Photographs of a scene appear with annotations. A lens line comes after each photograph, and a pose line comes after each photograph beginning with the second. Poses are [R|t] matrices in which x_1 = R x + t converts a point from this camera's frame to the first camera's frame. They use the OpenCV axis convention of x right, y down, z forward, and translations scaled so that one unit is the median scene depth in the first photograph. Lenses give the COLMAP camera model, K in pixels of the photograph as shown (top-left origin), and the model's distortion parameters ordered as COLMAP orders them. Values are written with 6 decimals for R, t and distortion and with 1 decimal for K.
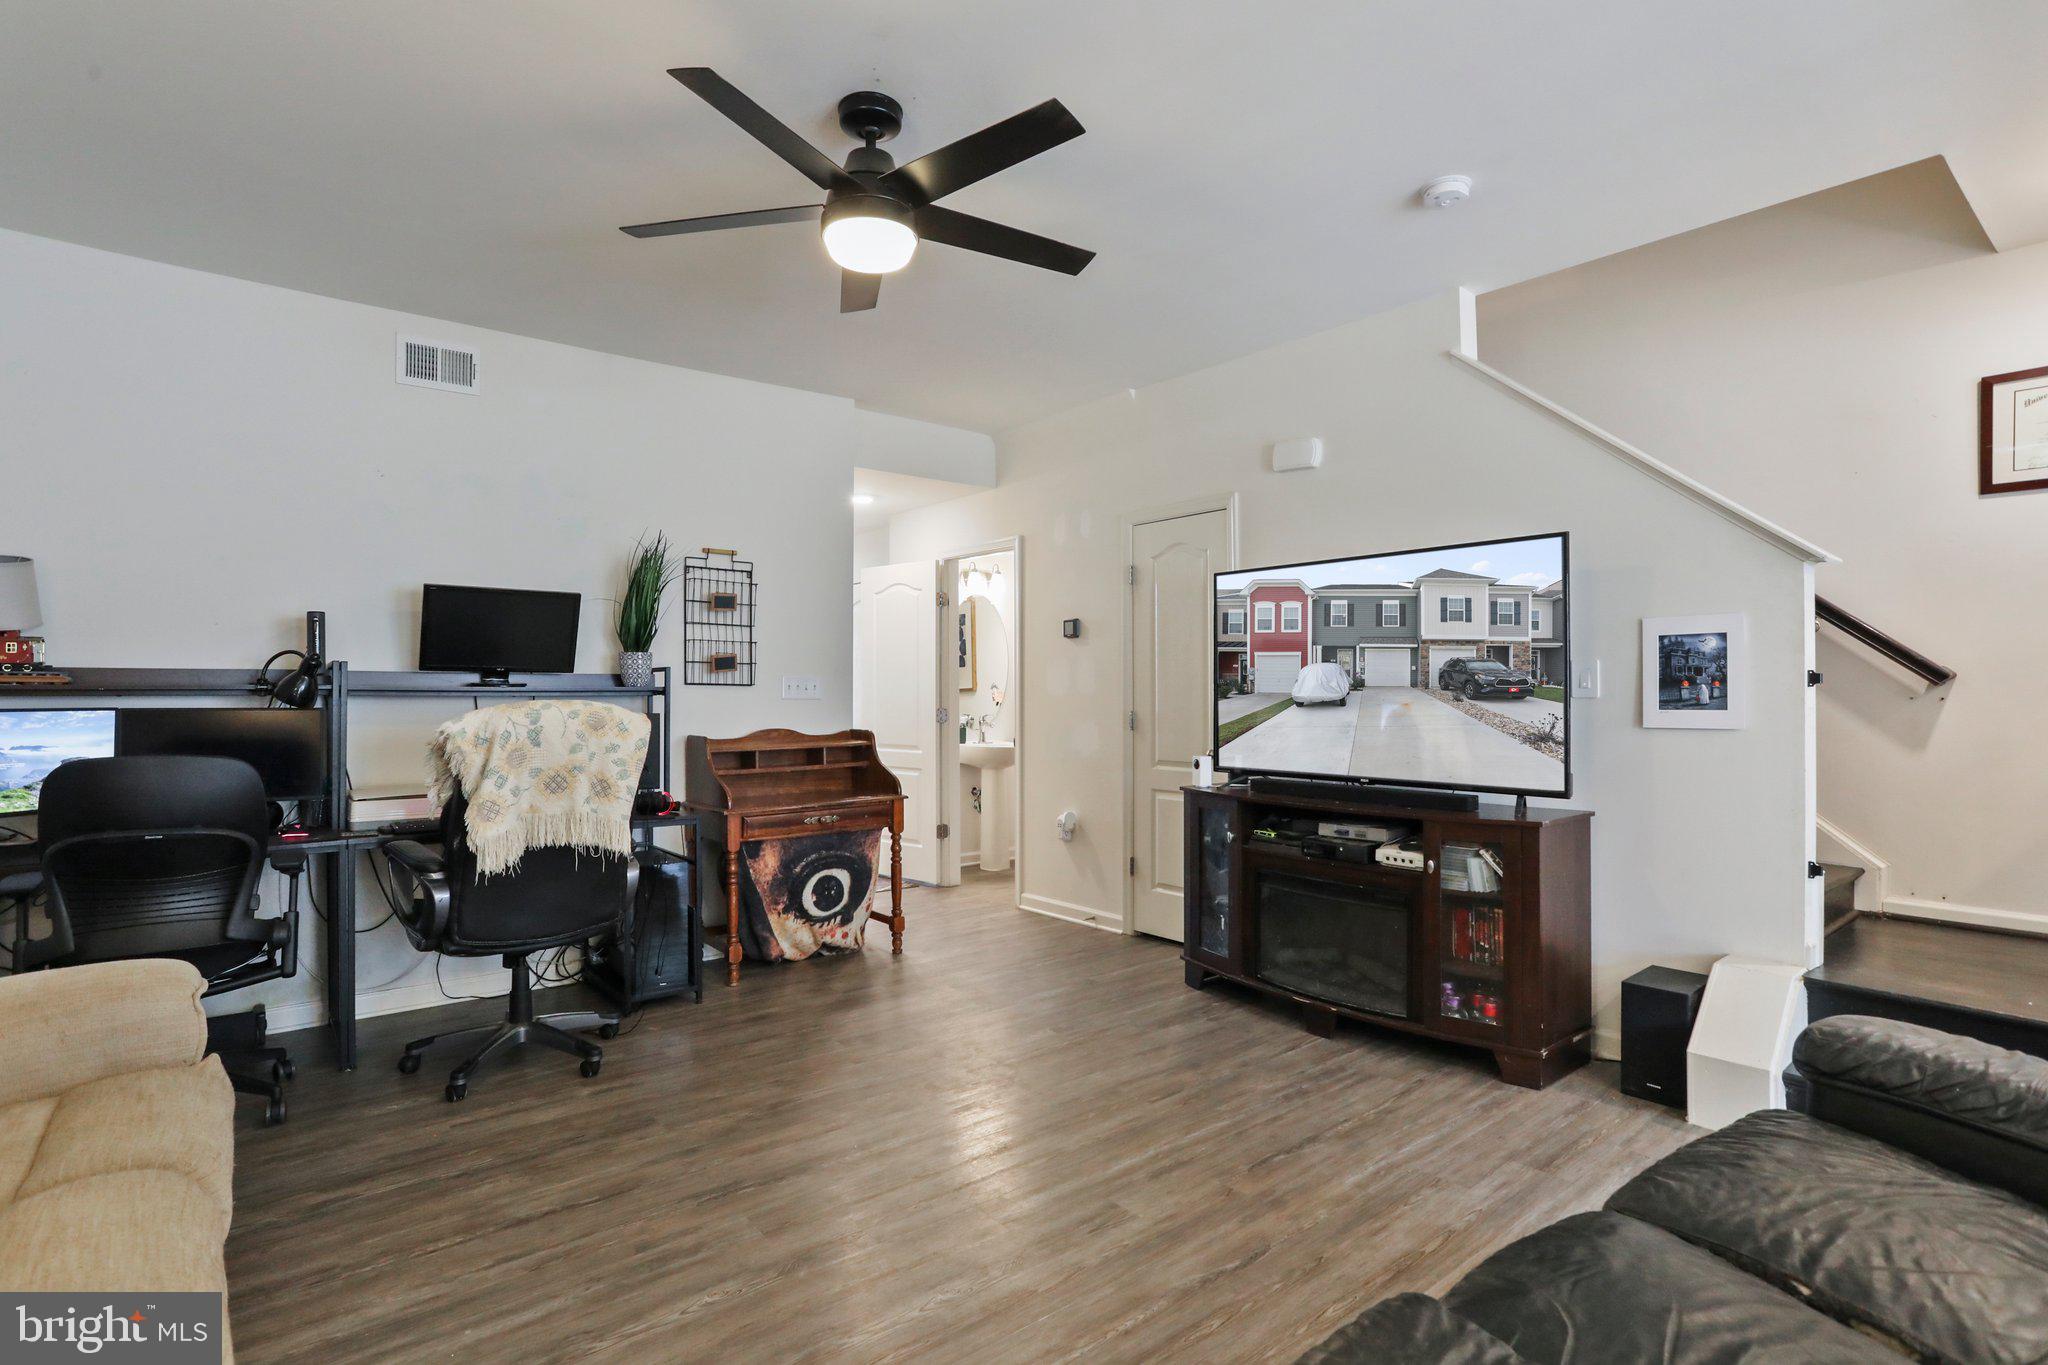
lens RADIAL K [[996.1, 0, 1029.9], [0, 996.1, 683.4], [0, 0, 1]] dist [-0.041978, 0.019960]
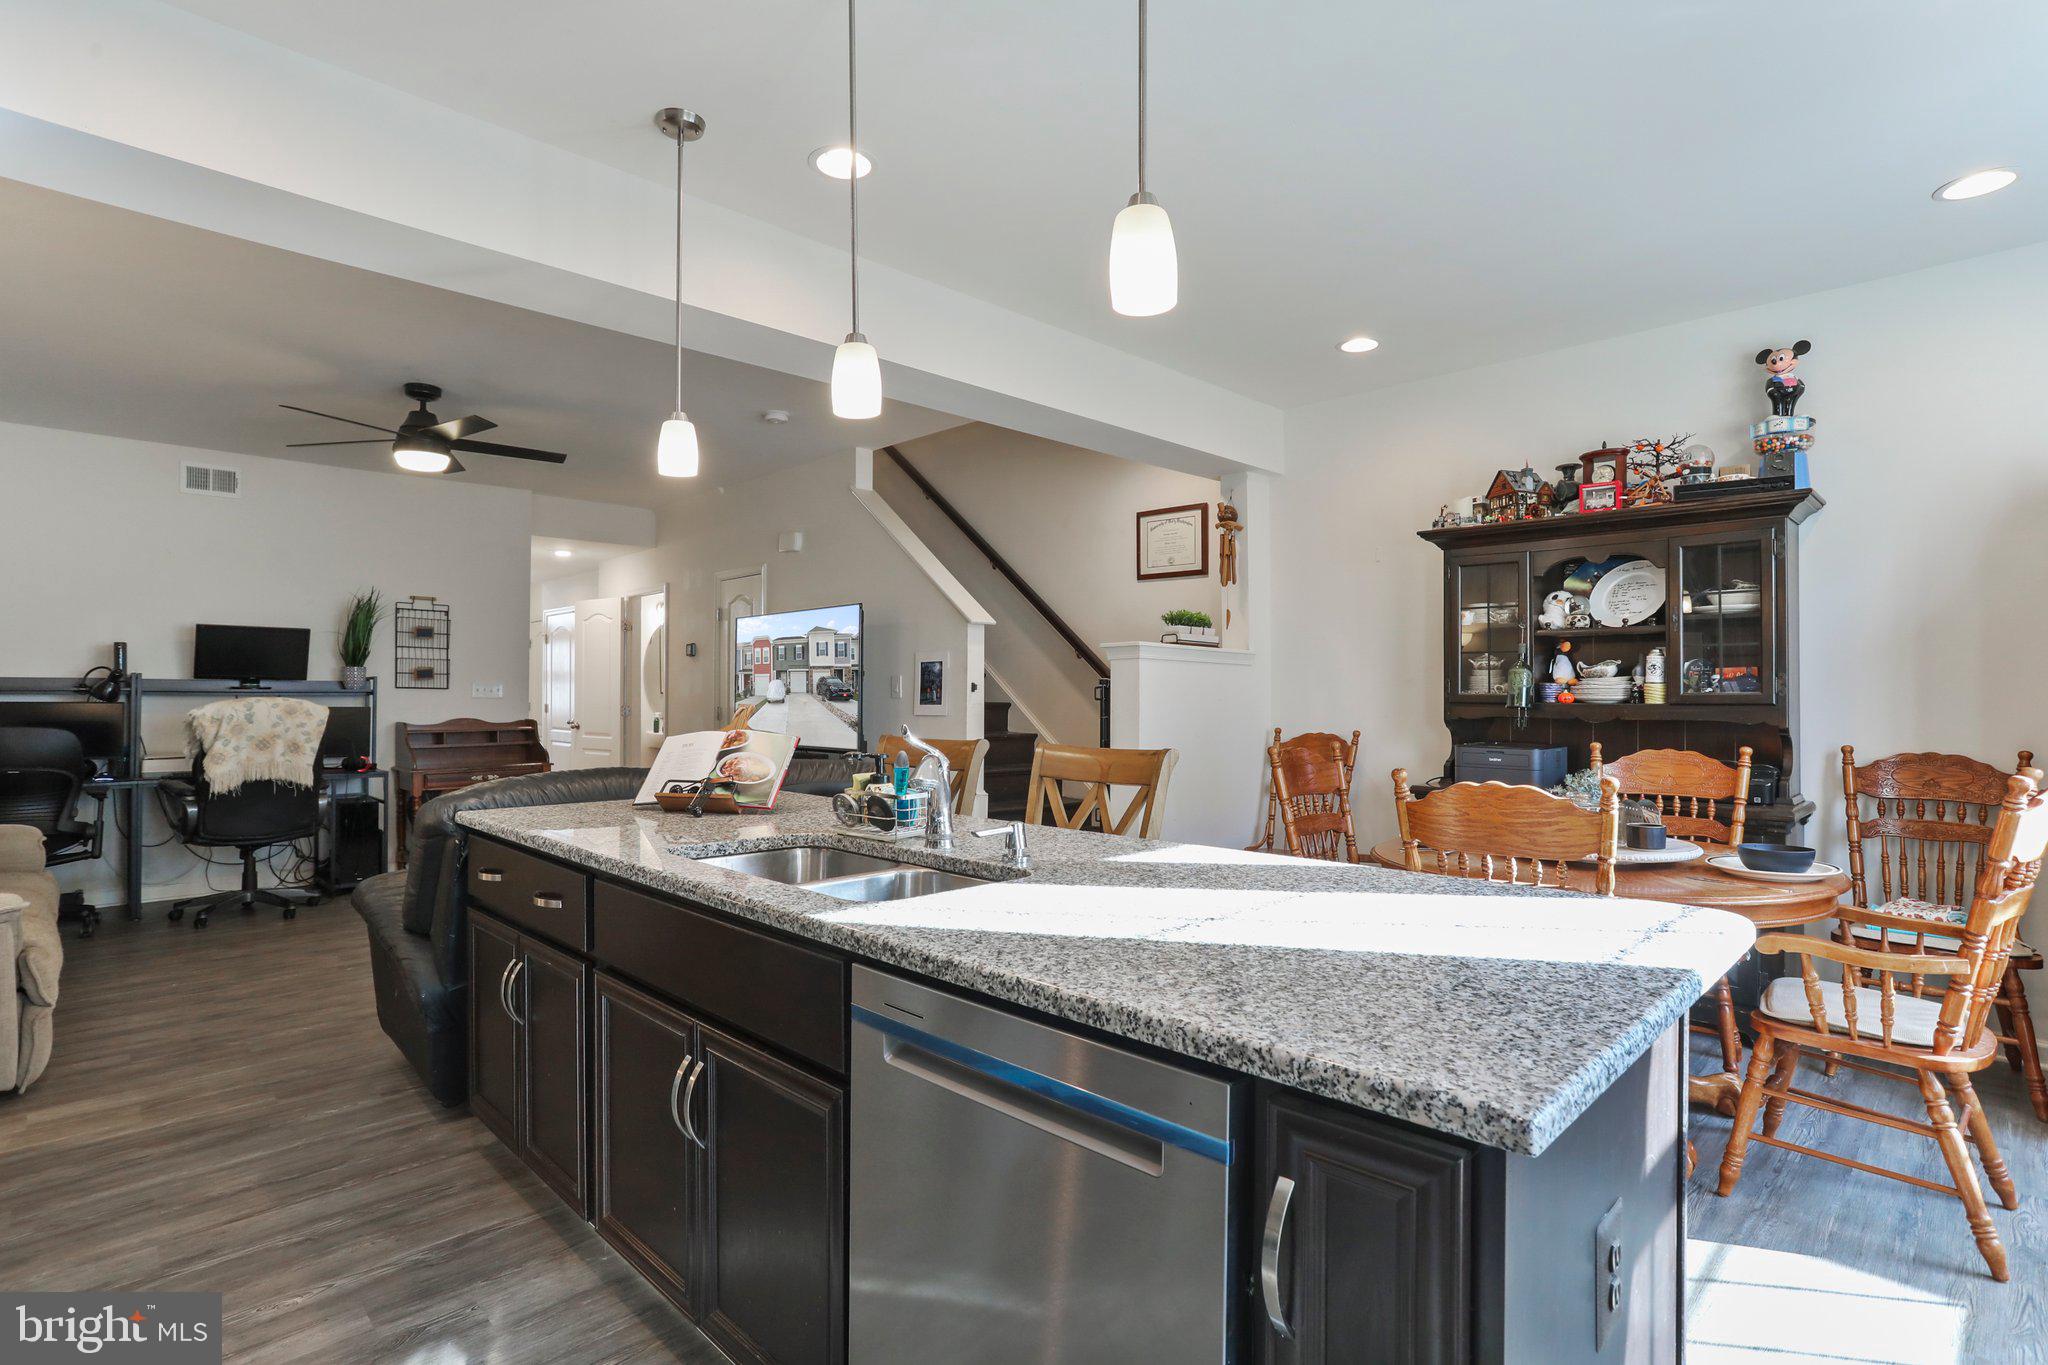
lens RADIAL K [[996.1, 0, 1029.9], [0, 996.1, 683.4], [0, 0, 1]] dist [-0.041978, 0.019960]
pose [[0.995511, 0.004401, 0.094544, 0.626380], [-0.004154, 0.999987, -0.002807, -0.007583], [-0.094555, 0.002402, 0.995517, -0.757618]]
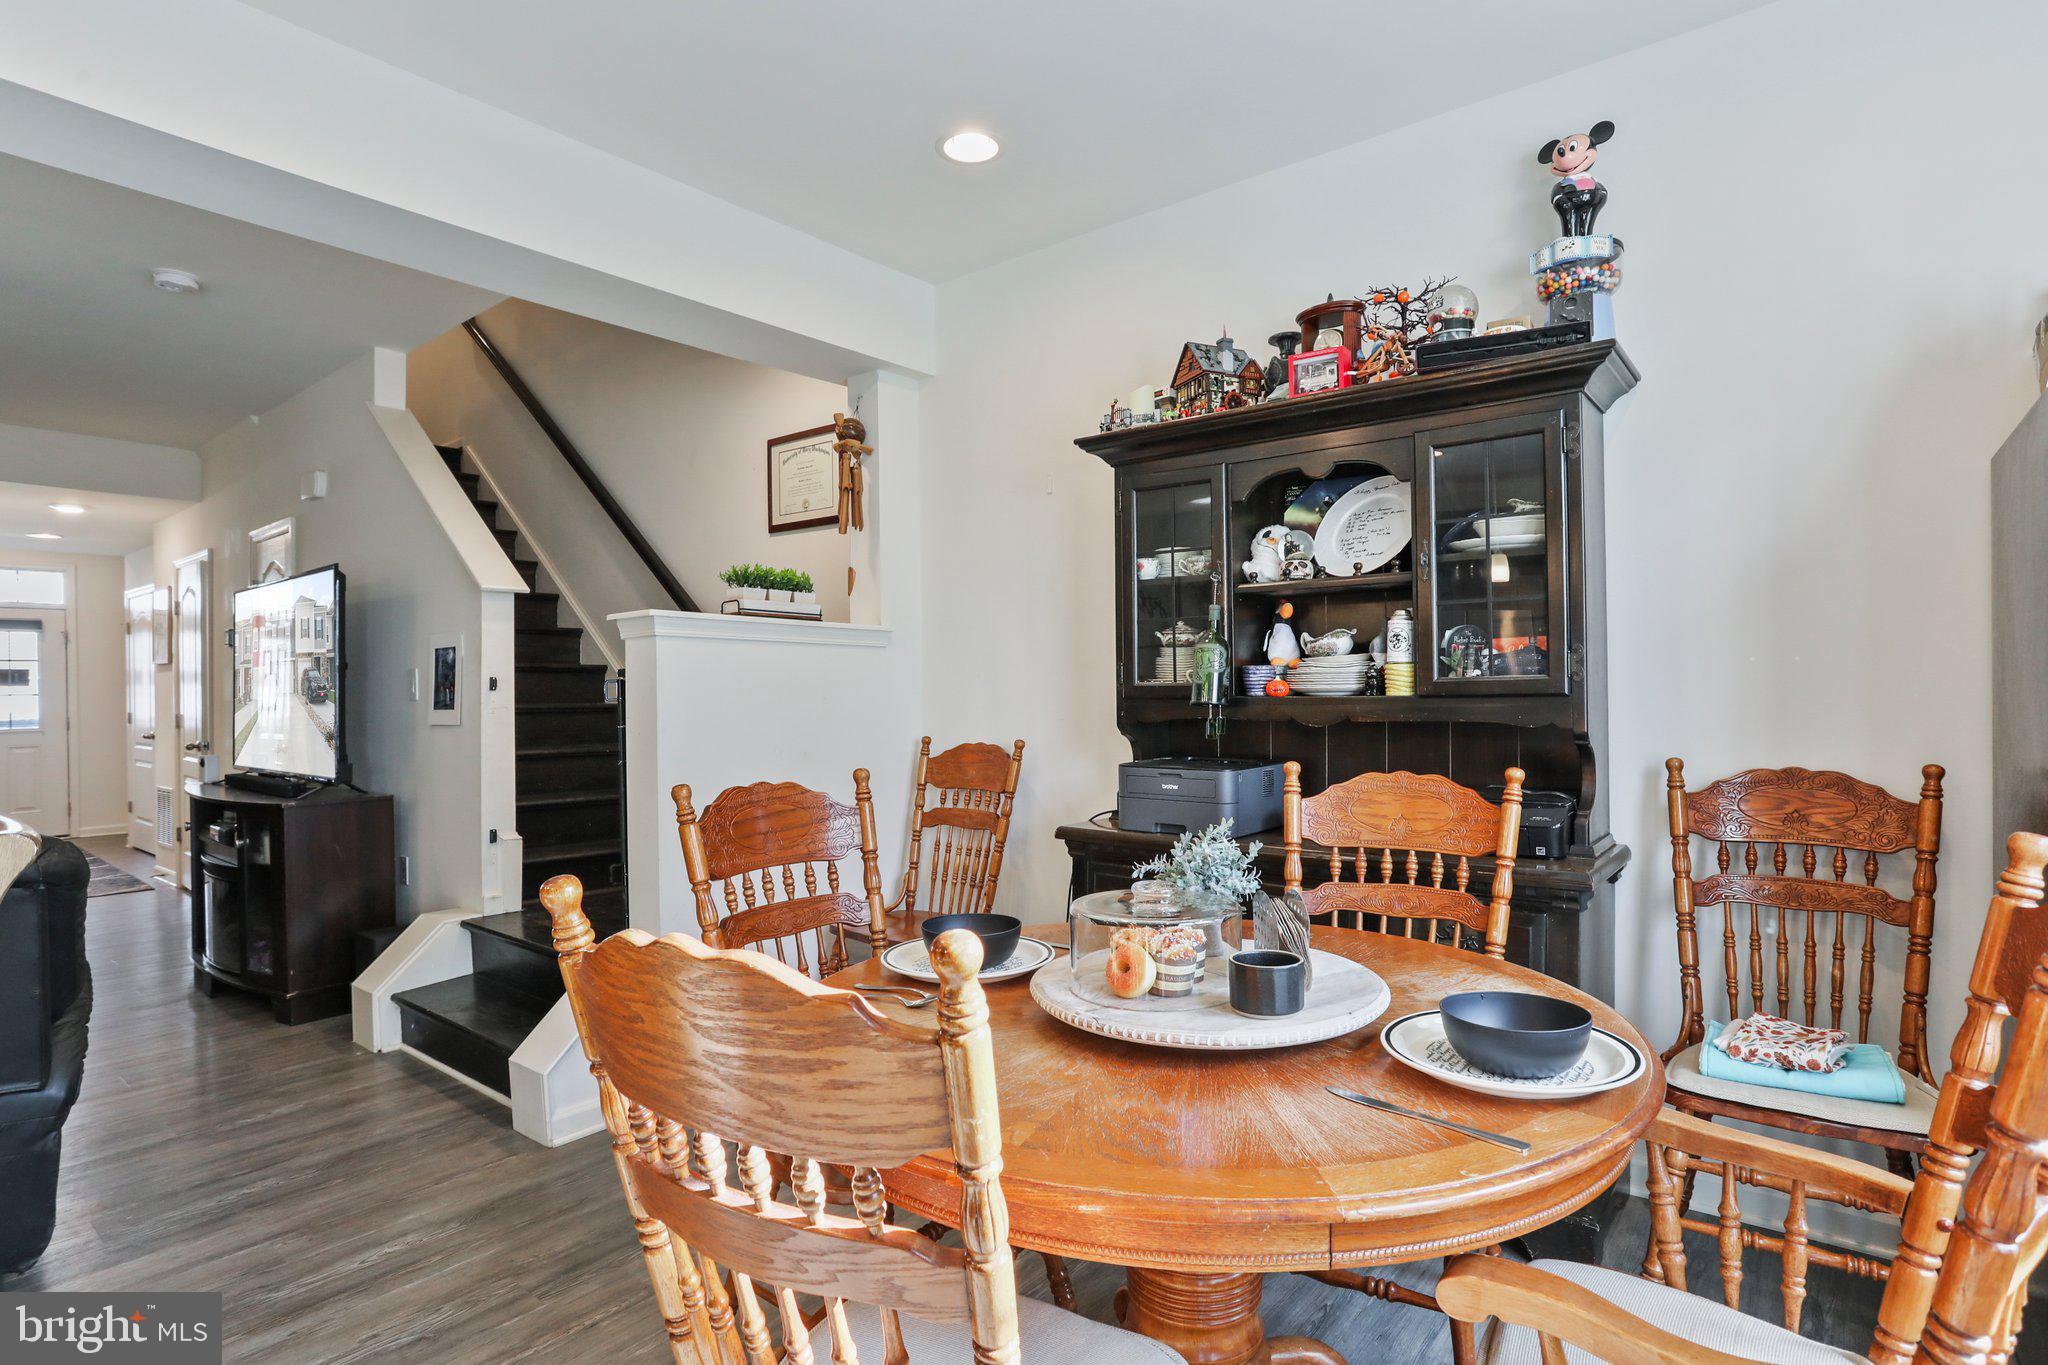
lens RADIAL K [[1052.8, 0, 1010.9], [0, 1052.8, 688.3], [0, 0, 1]] dist [-0.065356, 0.032953]
pose [[0.978732, -0.010336, 0.204881, 1.024883], [0.009034, 0.999933, 0.007286, -0.003841], [-0.204942, -0.005280, 0.978760, -0.379775]]
